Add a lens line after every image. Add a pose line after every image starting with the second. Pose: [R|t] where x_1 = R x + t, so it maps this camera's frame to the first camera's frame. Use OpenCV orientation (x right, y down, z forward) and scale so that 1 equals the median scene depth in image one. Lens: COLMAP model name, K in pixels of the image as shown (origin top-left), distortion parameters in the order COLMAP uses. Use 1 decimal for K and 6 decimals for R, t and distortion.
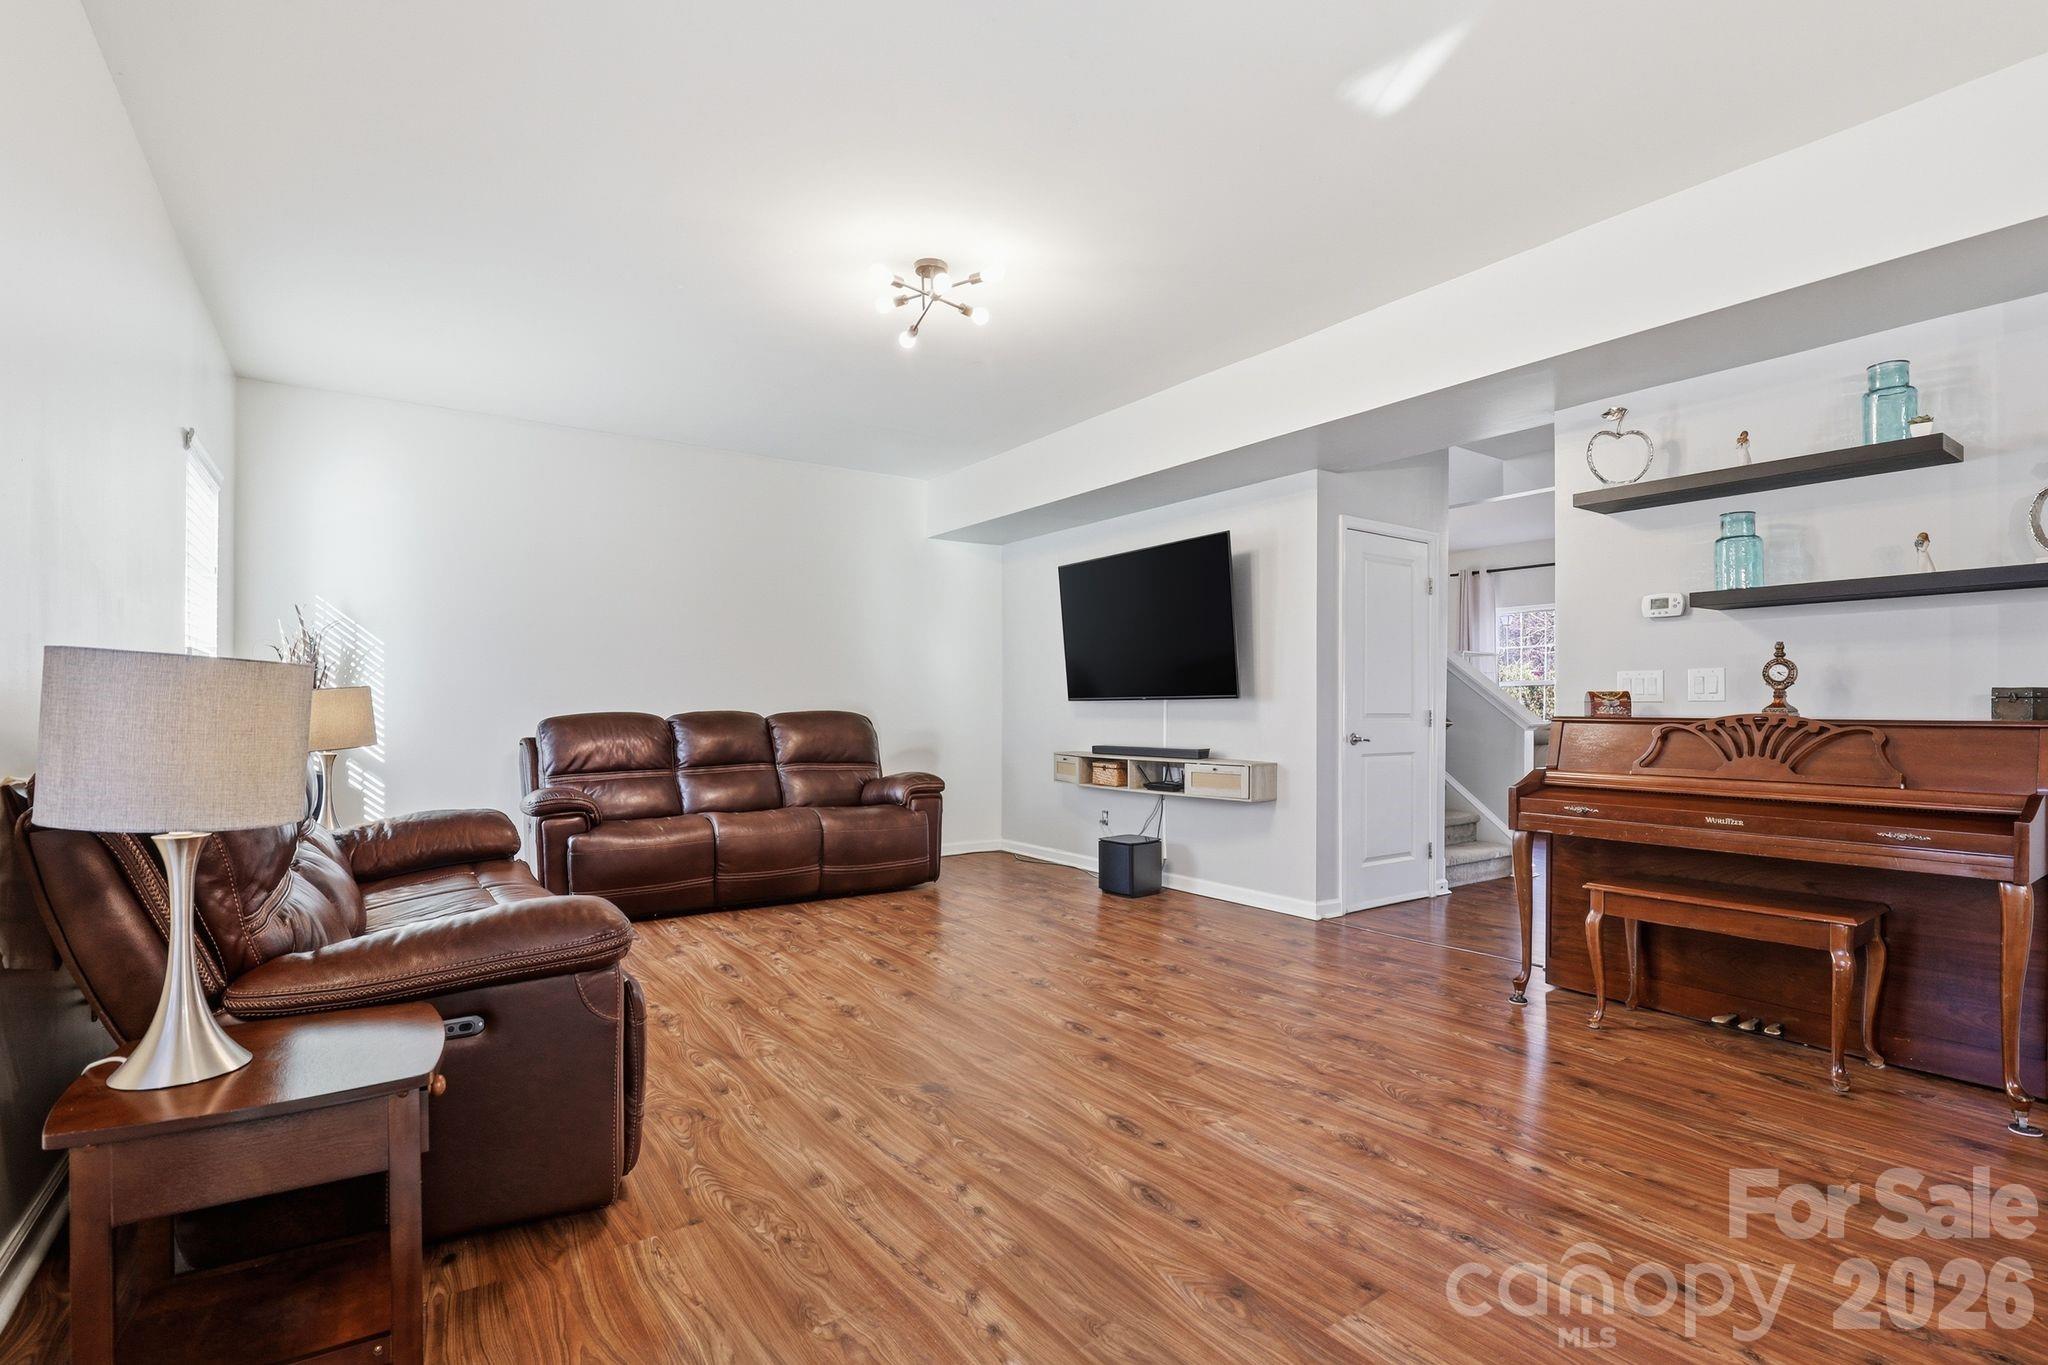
lens RADIAL K [[965.7, 0, 1011.5], [0, 965.7, 691.2], [0, 0, 1]] dist [-0.017560, -0.000153]
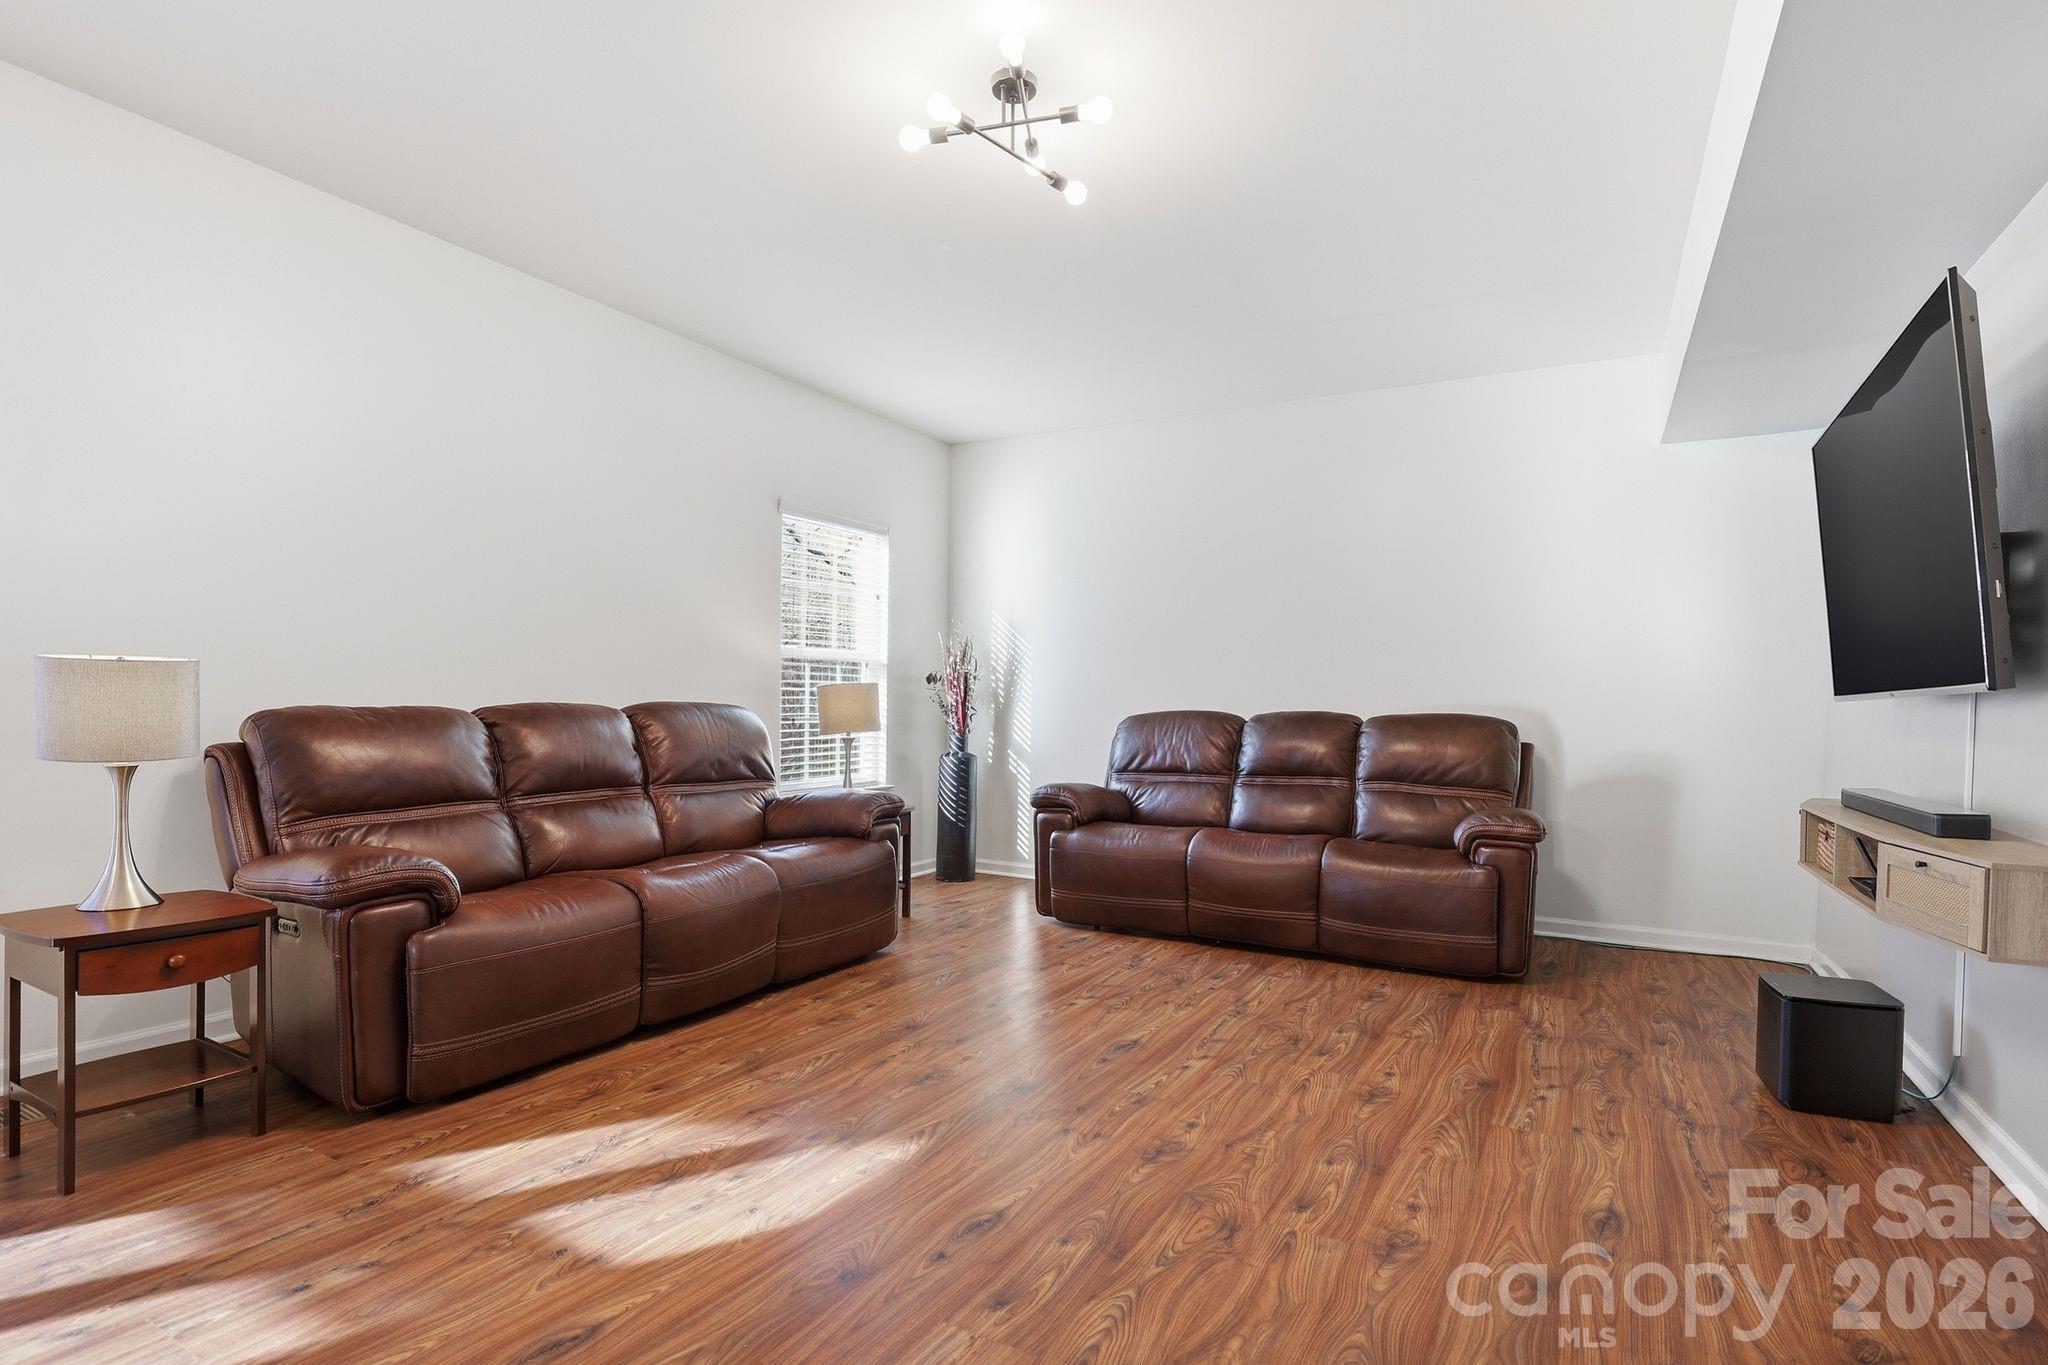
lens RADIAL K [[965.7, 0, 1025.0], [0, 965.7, 693.5], [0, 0, 1]] dist [-0.017560, -0.000153]
pose [[0.452530, -0.005238, -0.891734, 0.390621], [0.002665, 0.999986, -0.004521, 0.008685], [0.891745, -0.000330, 0.452537, 0.465975]]
